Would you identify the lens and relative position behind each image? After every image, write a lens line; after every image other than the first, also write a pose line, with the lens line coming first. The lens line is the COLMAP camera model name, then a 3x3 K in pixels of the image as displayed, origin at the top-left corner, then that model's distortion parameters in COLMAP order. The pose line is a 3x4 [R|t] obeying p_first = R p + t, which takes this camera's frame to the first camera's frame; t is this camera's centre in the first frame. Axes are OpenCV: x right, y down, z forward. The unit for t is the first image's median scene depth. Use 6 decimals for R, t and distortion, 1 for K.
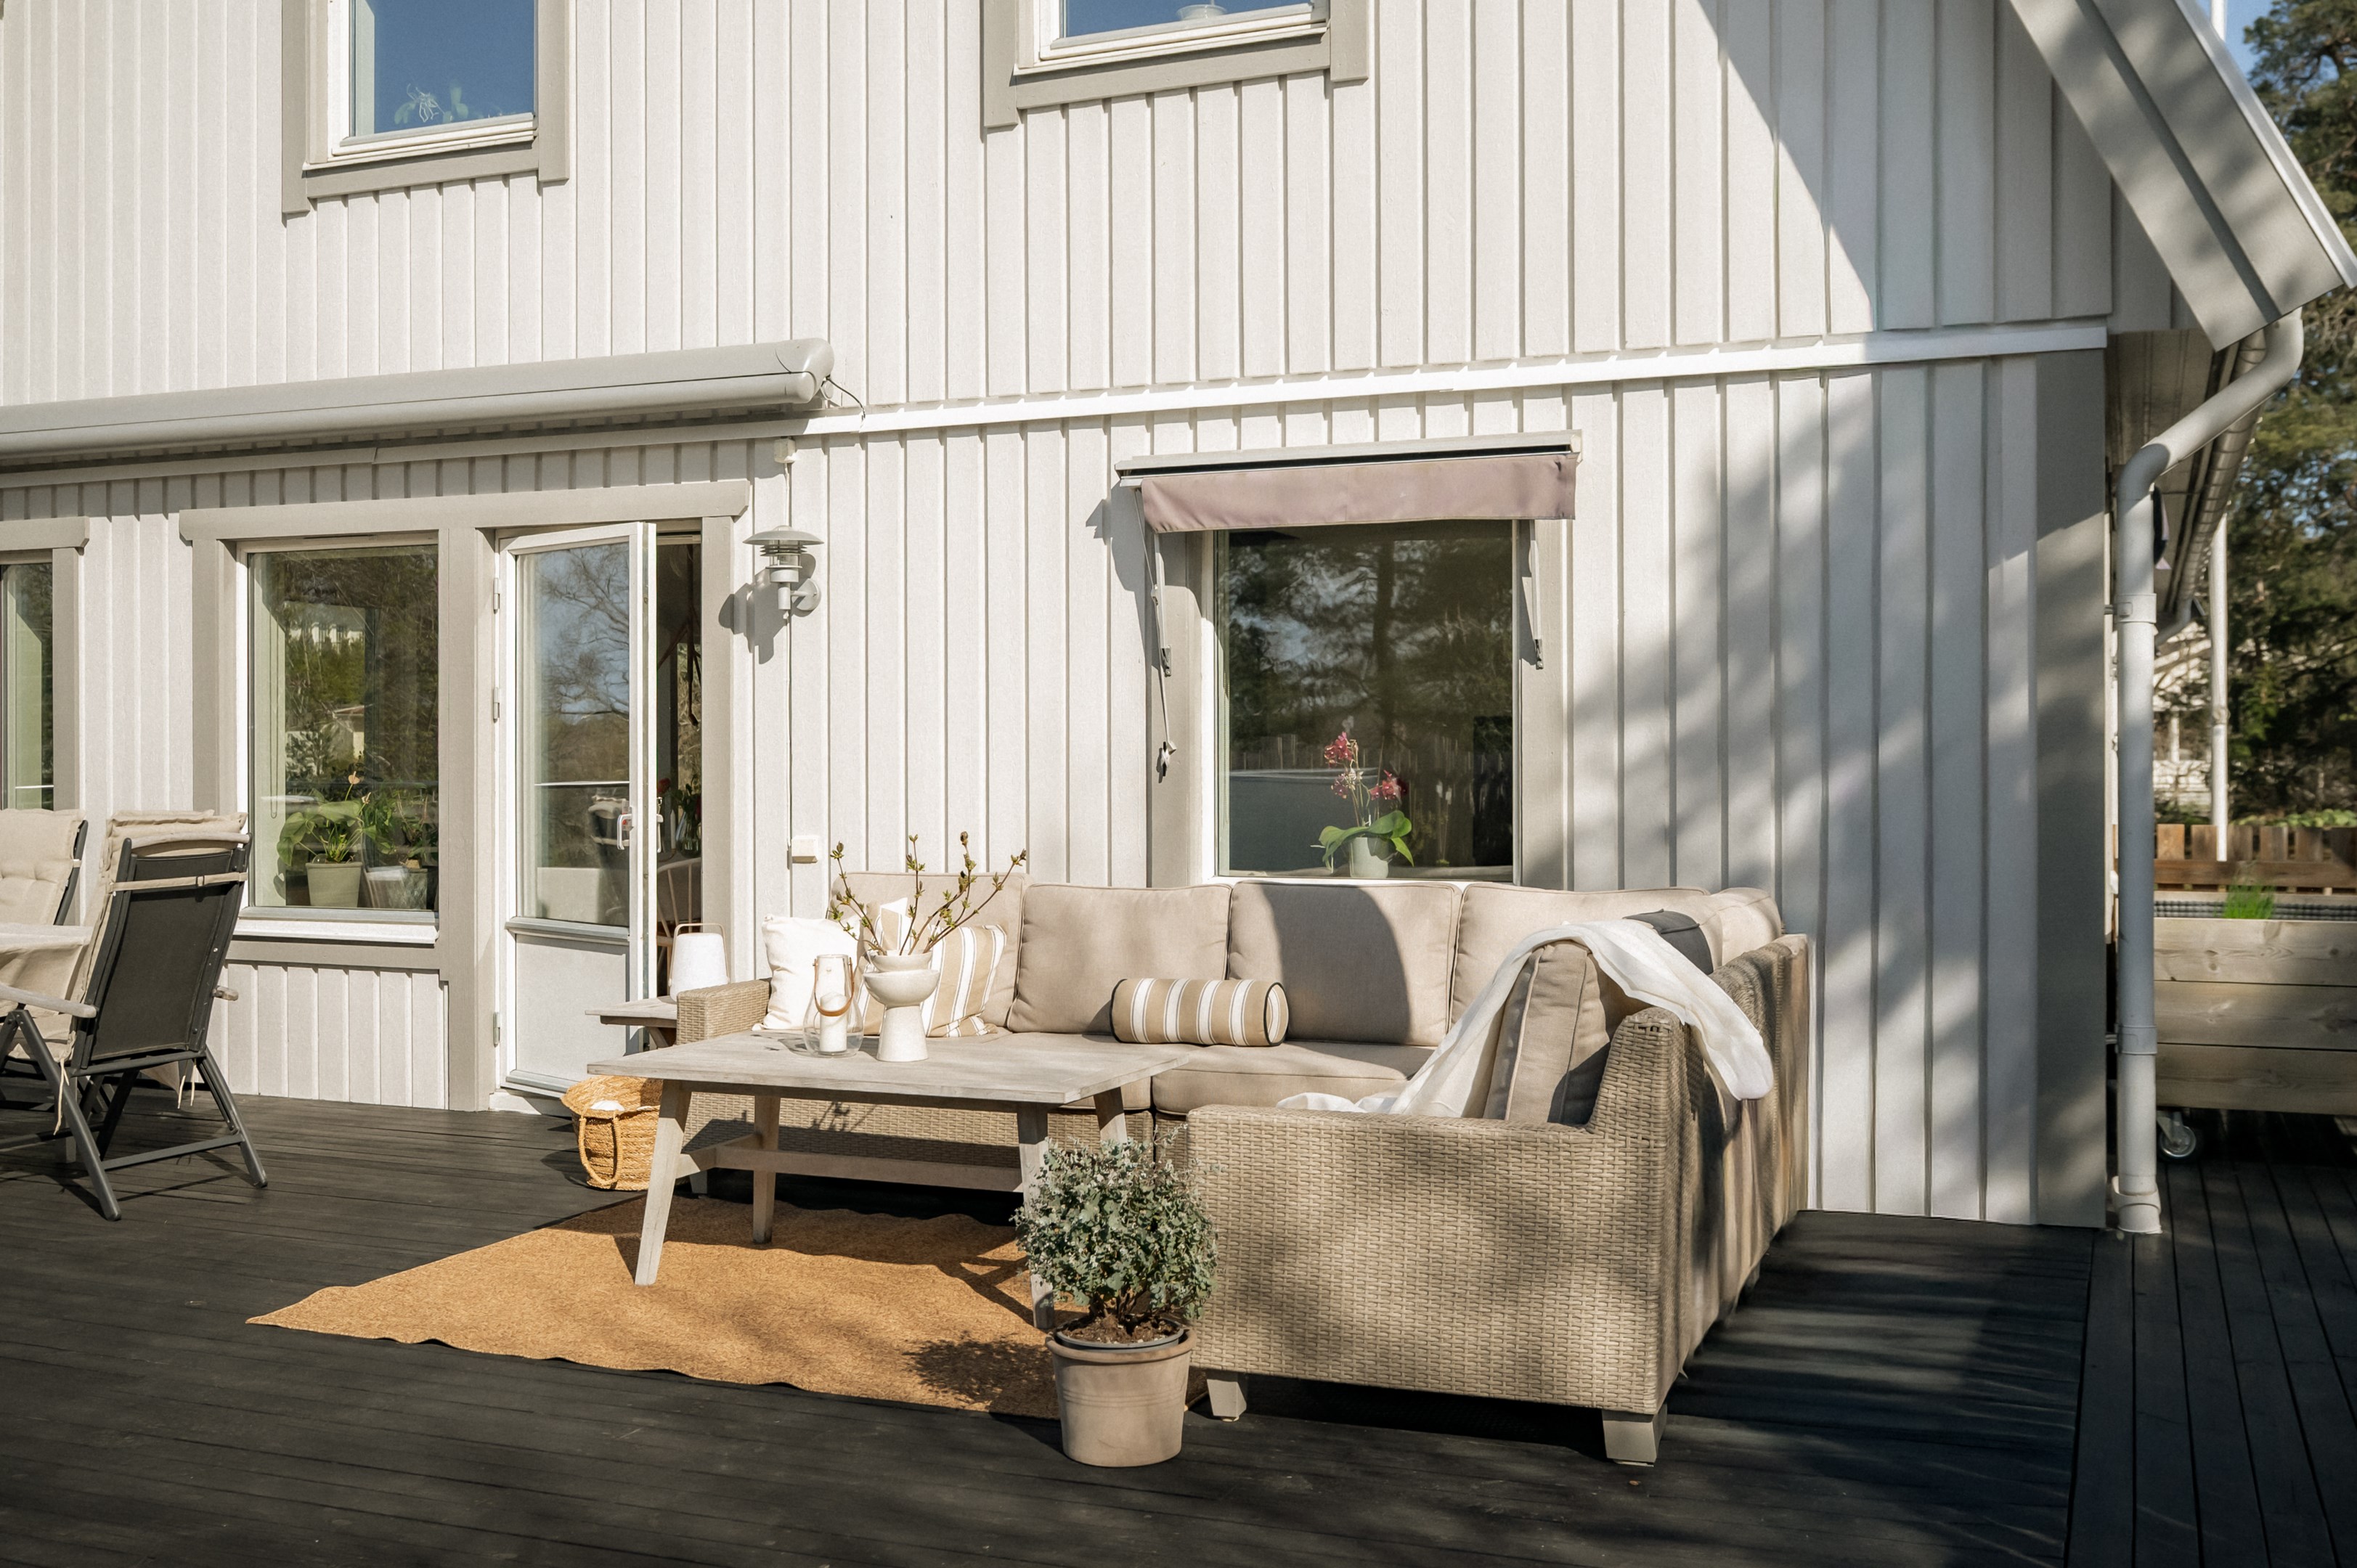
lens RADIAL K [[2155.1, 0, 1178.5], [0, 2155.1, 784.0], [0, 0, 1]] dist [-0.000712, 0.003895]
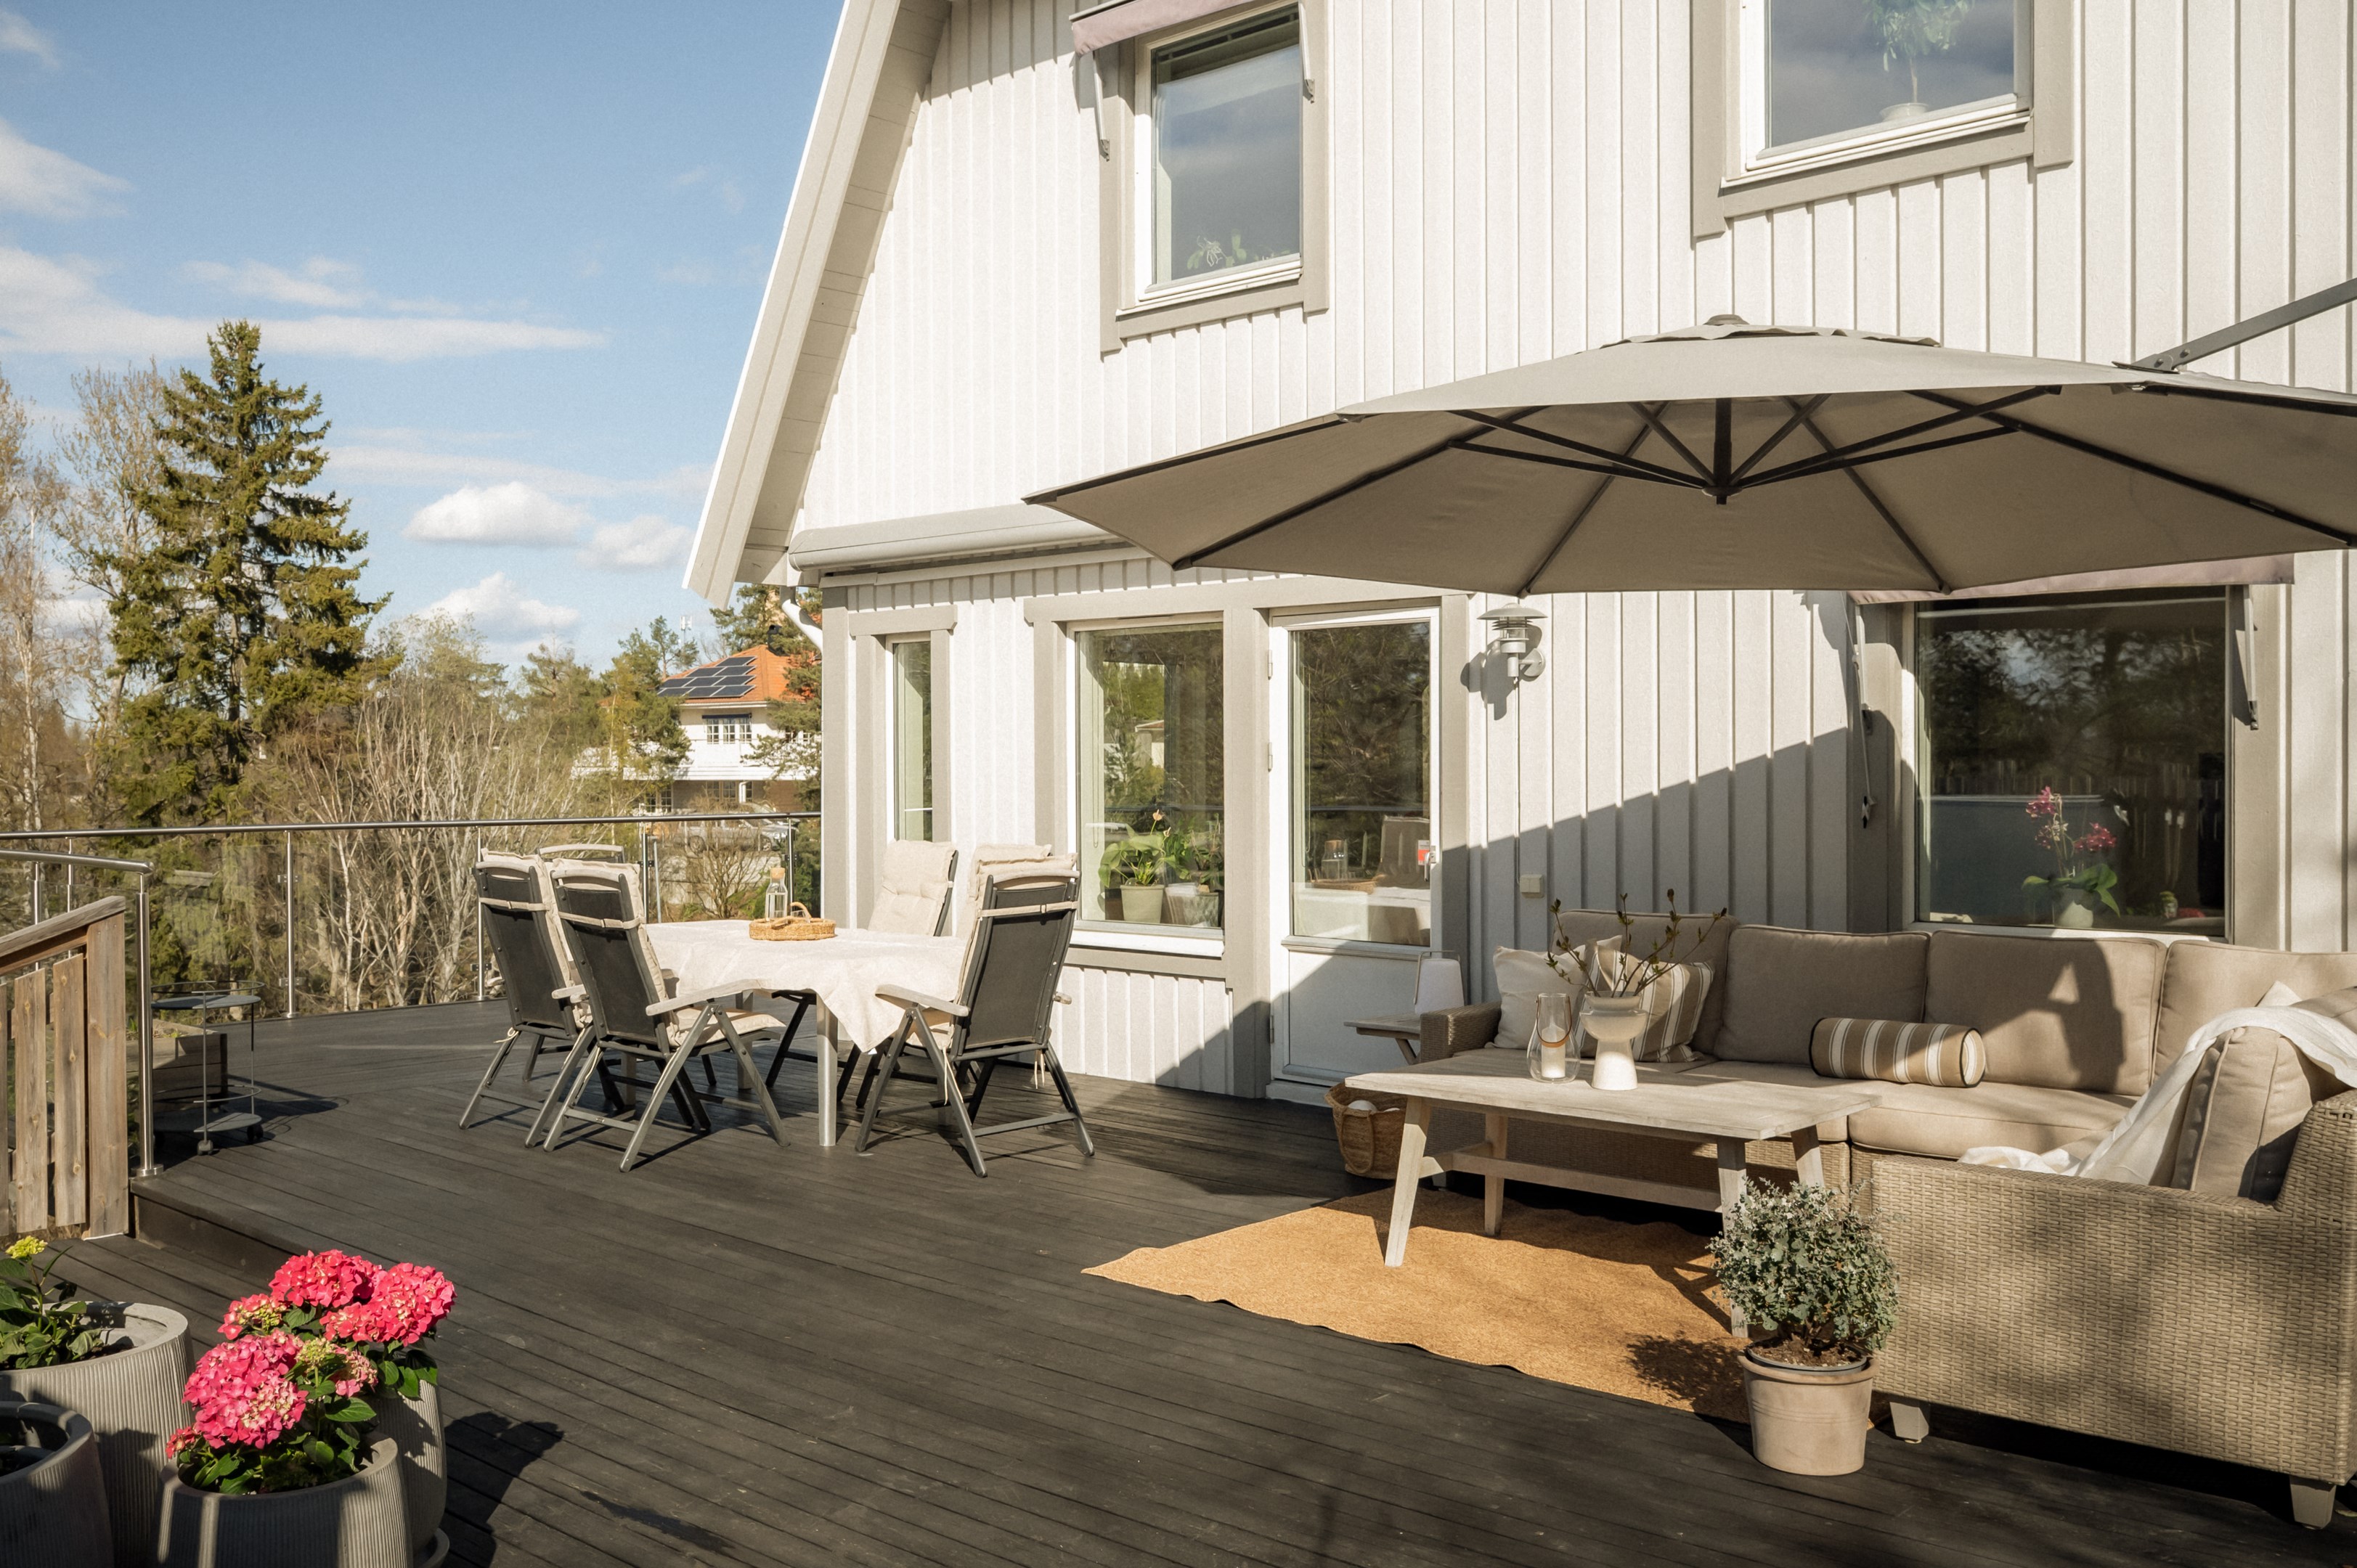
lens RADIAL K [[2070.2, 0, 1178.5], [0, 2070.2, 784.0], [0, 0, 1]] dist [-0.008970, 0.004505]
pose [[0.939464, 0.005211, -0.342608, 0.025691], [0.004307, 0.999626, 0.027015, -0.056585], [0.342621, -0.026855, 0.939090, -0.086136]]
